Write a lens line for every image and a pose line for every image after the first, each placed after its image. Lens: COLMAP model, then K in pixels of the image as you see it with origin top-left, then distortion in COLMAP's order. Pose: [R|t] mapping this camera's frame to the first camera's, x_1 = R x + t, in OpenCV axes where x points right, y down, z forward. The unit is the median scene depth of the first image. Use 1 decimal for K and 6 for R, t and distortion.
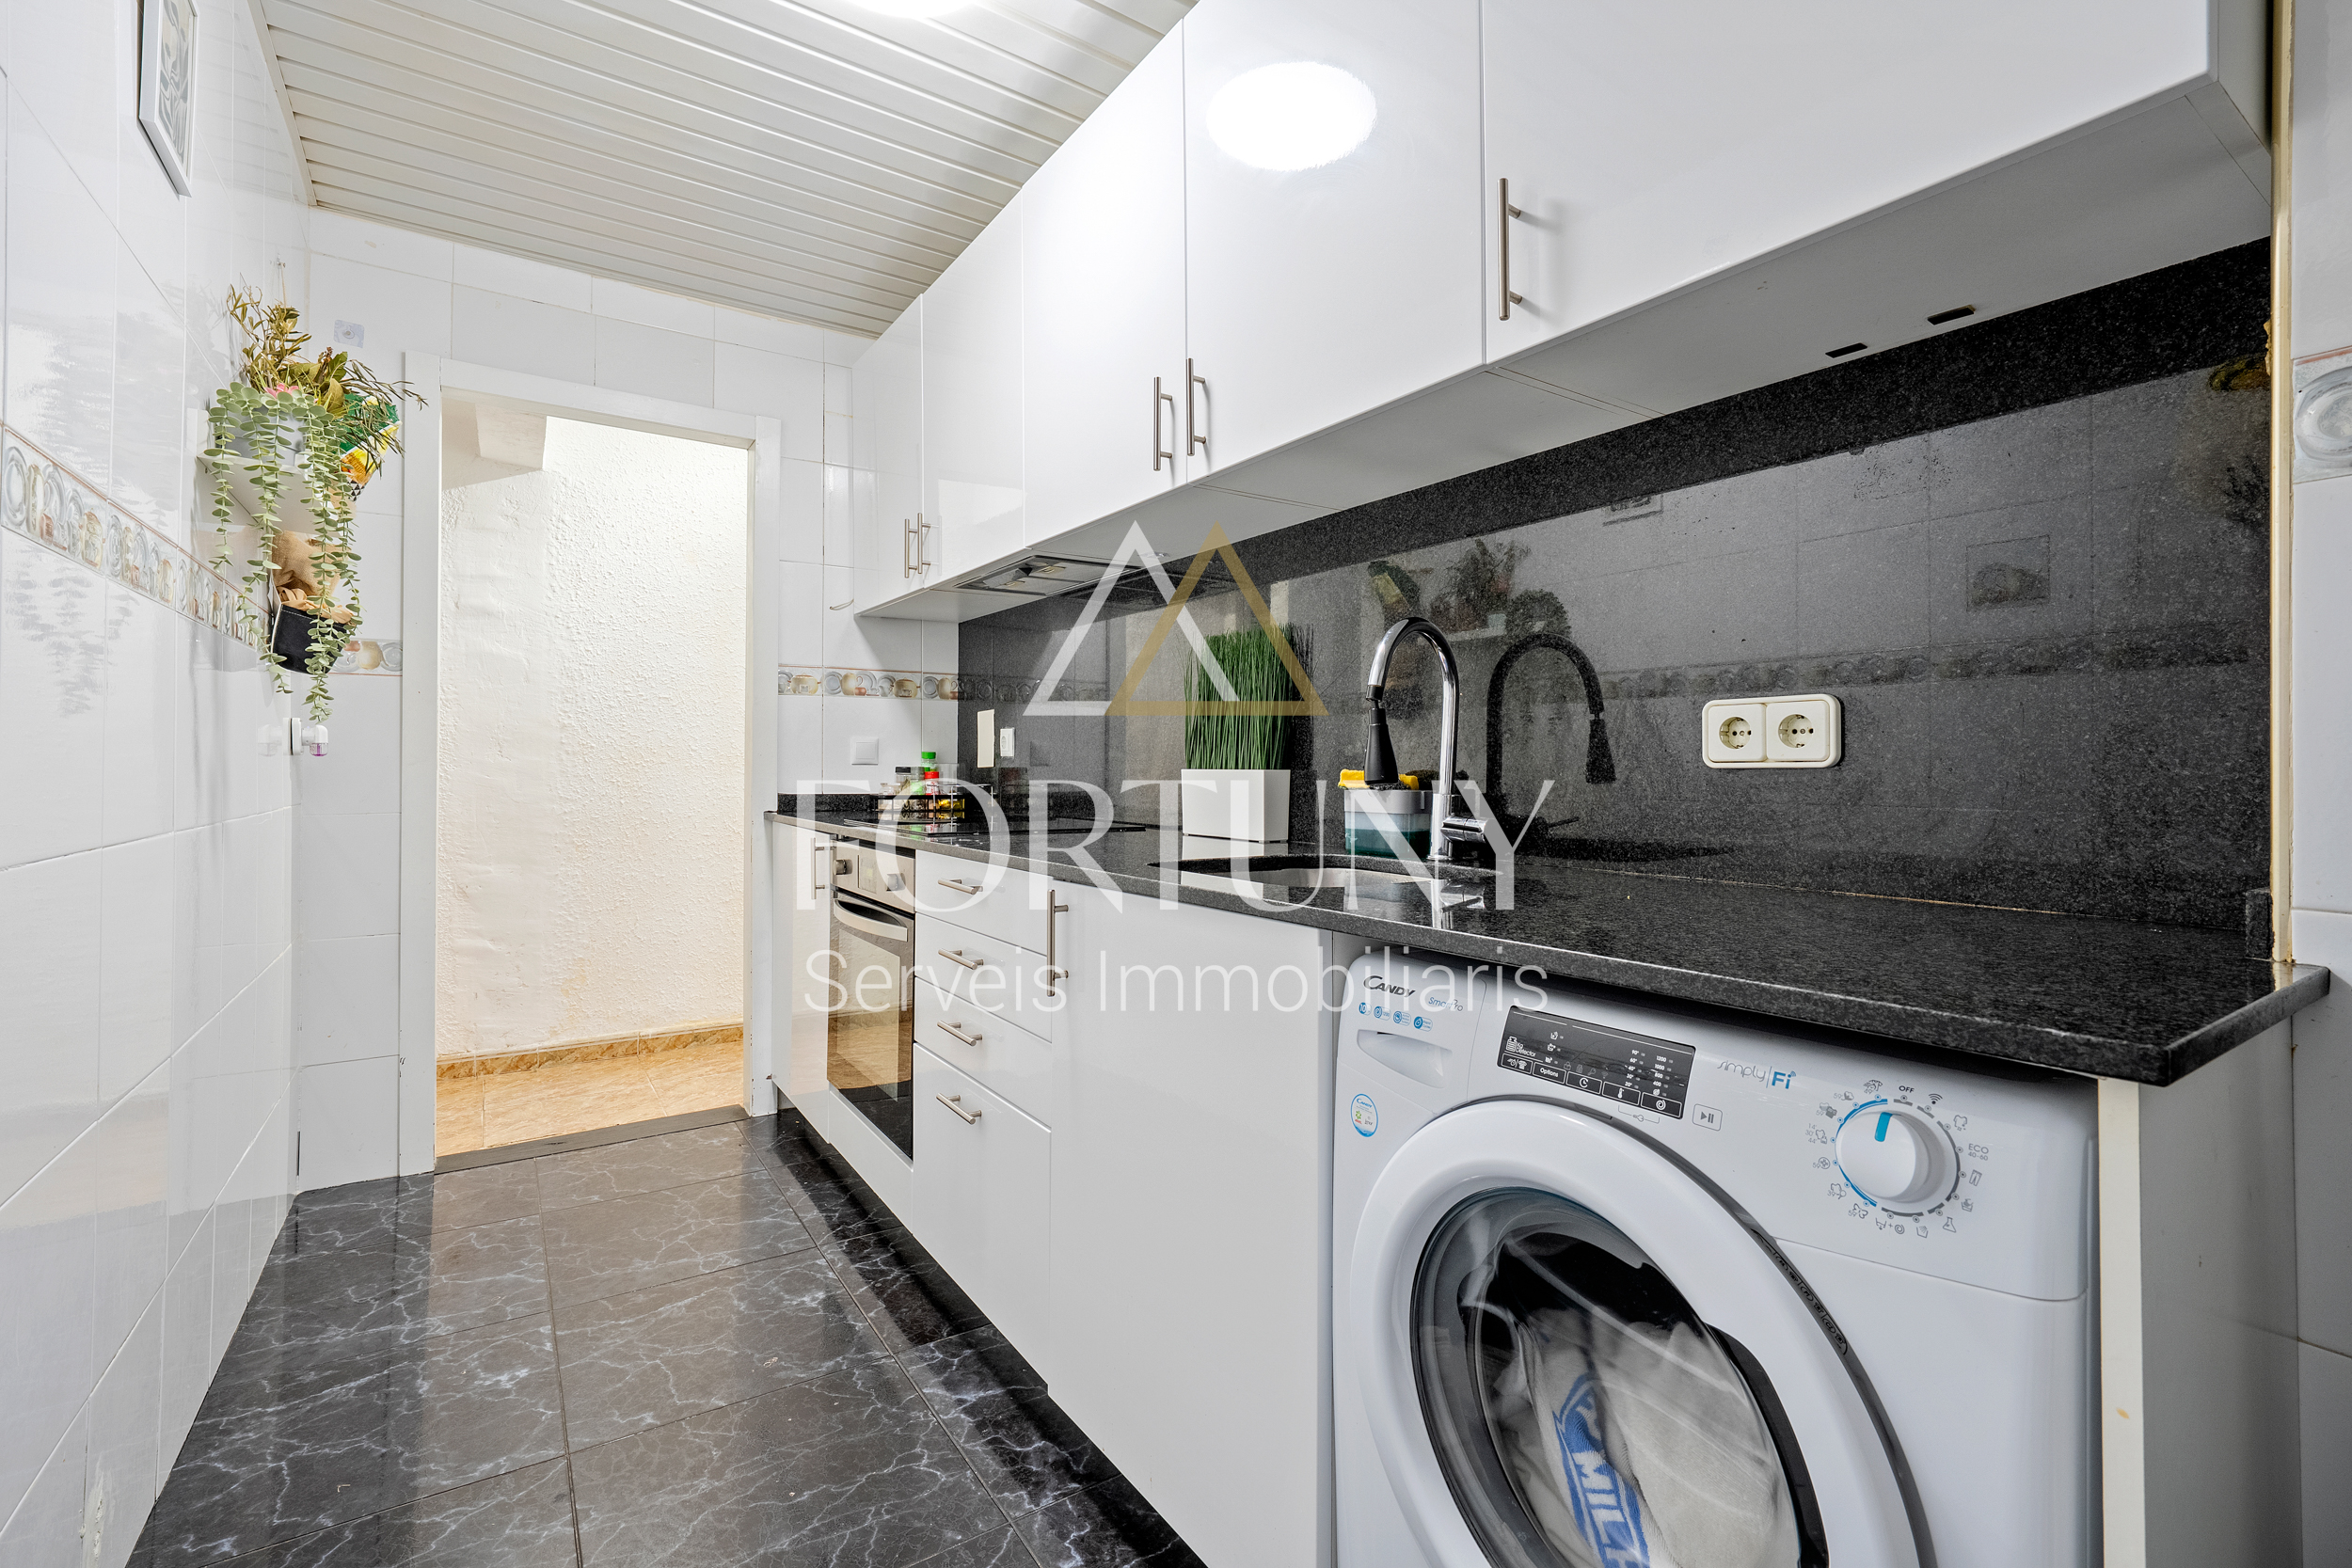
lens RADIAL K [[1034.3, 0, 1184.2], [0, 1034.3, 770.0], [0, 0, 1]] dist [-0.000973, -0.000080]
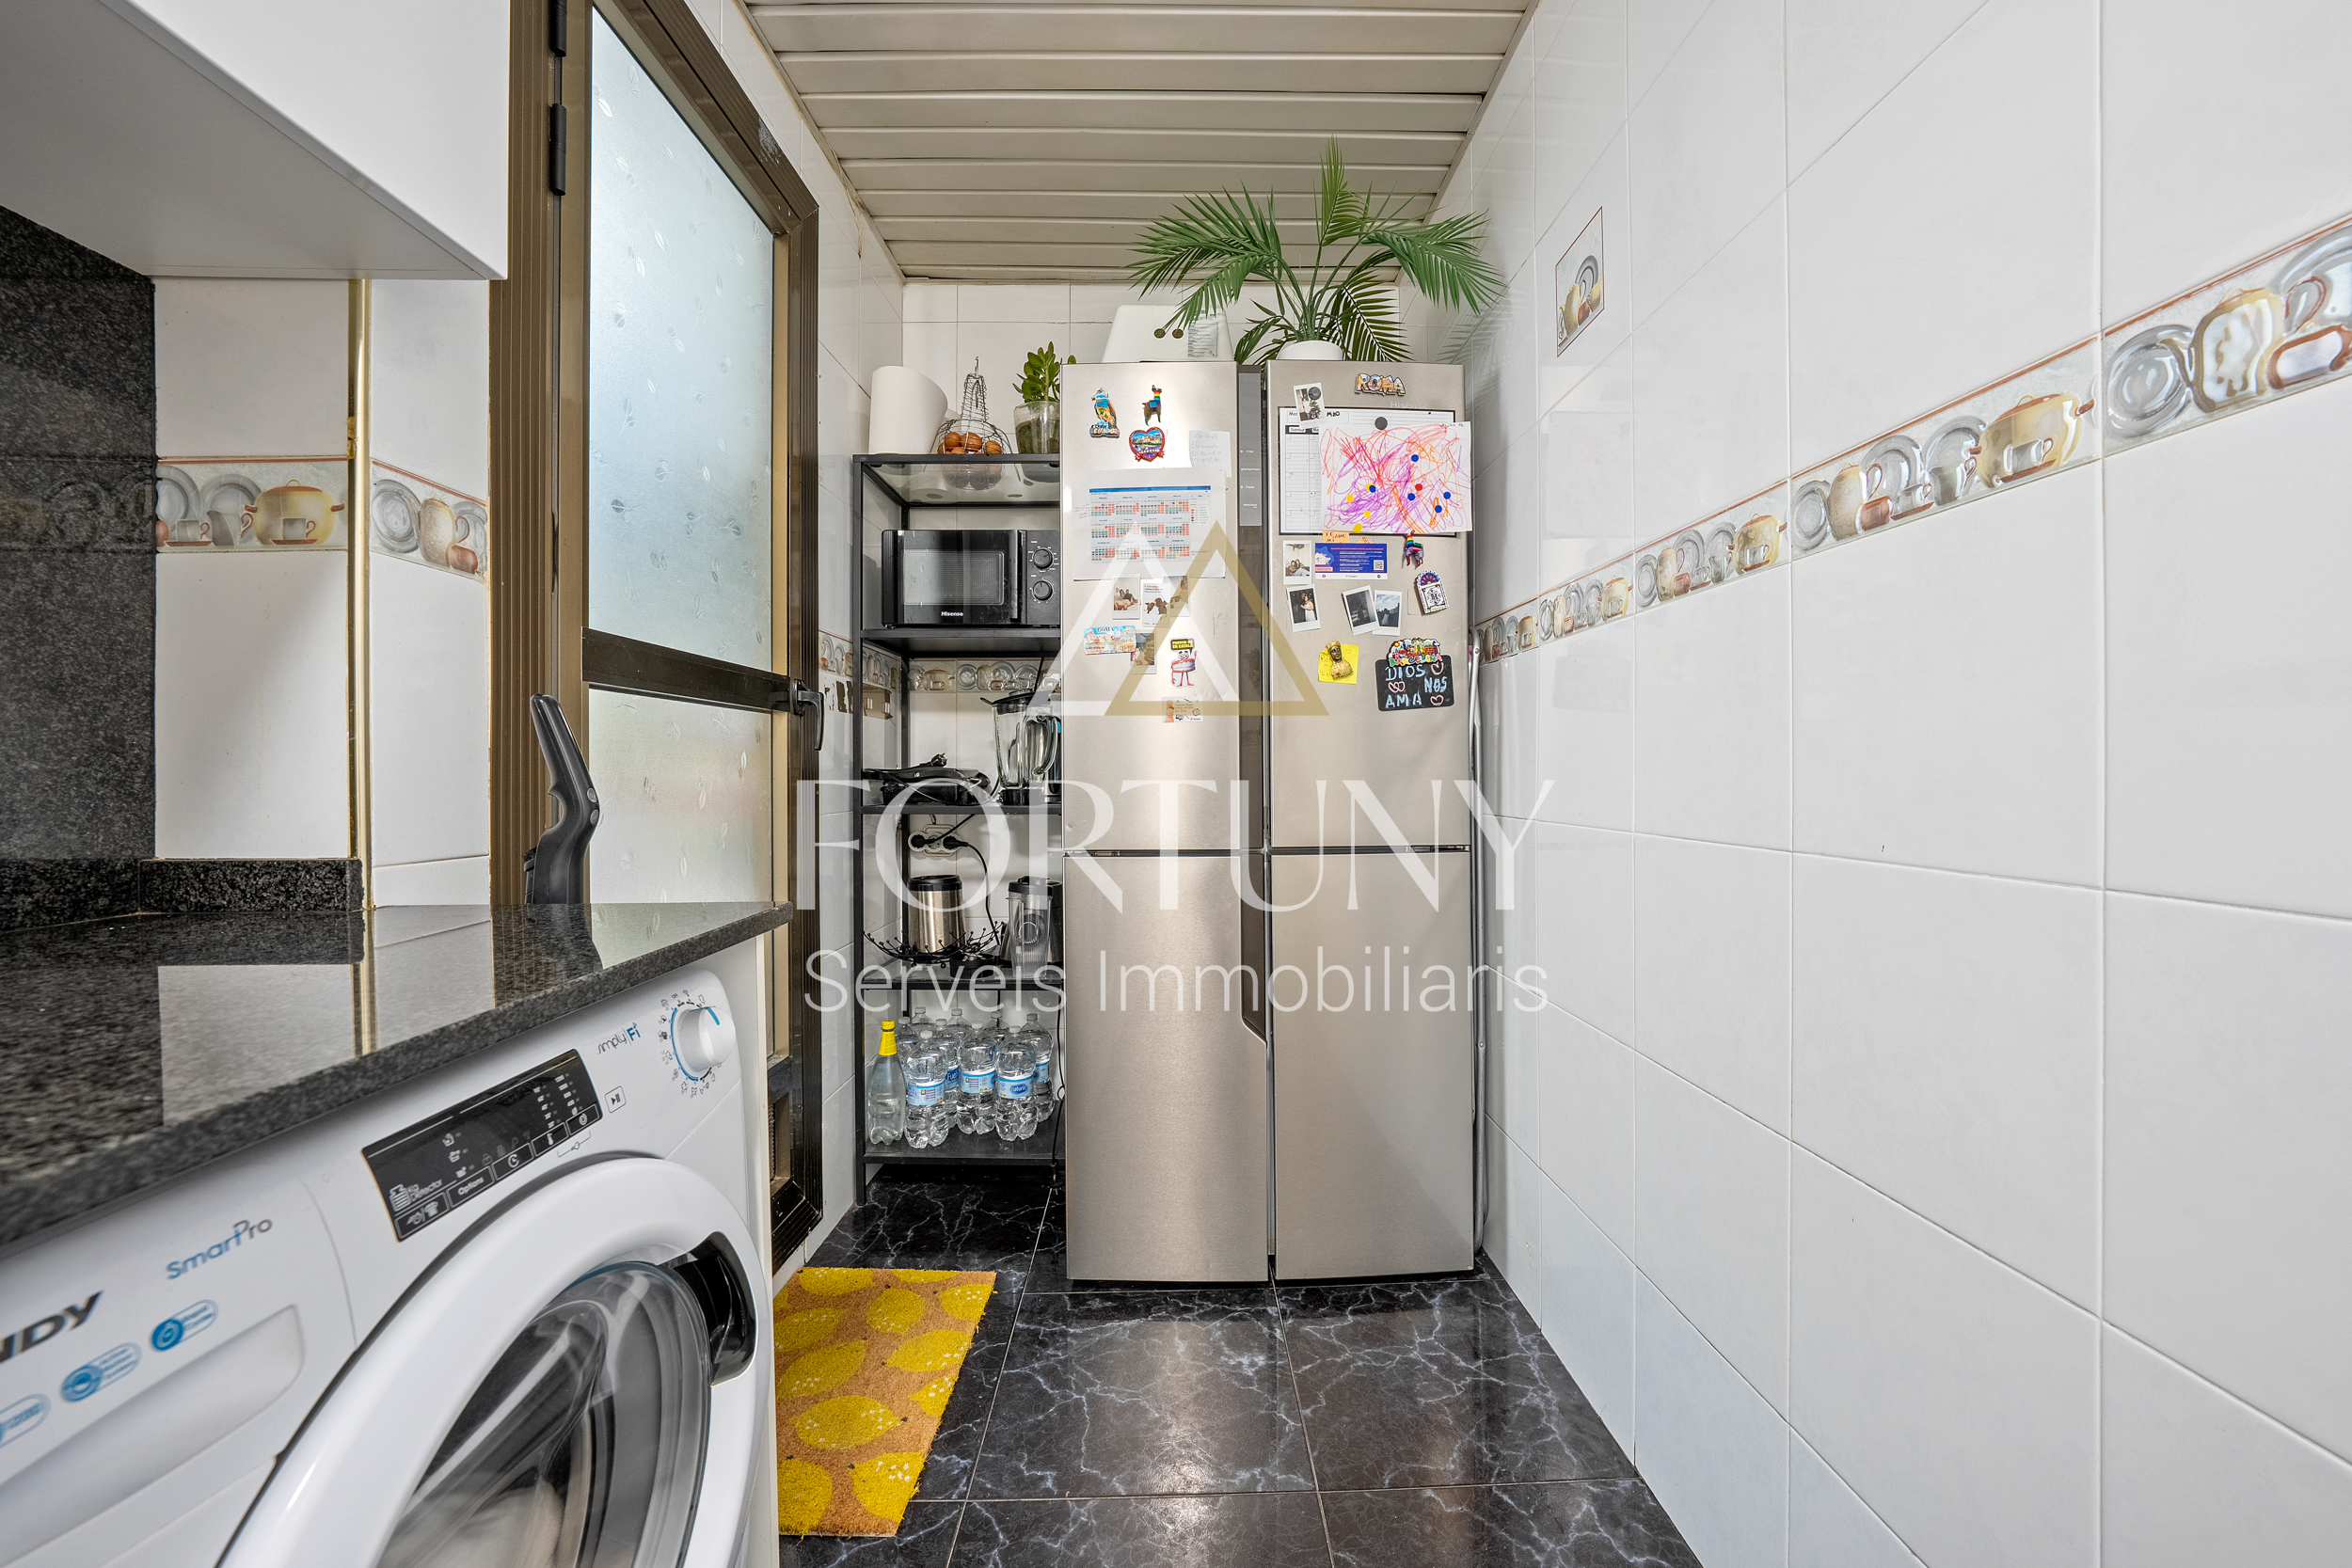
lens RADIAL K [[876.4, 0, 1182.1], [0, 876.4, 778.4], [0, 0, 1]] dist [0.000925, 0.000076]
pose [[-0.838349, -0.005518, 0.545107, -0.374265], [0.000038, 0.999948, 0.010181, 0.005643], [-0.545135, 0.008556, -0.838305, 1.200711]]
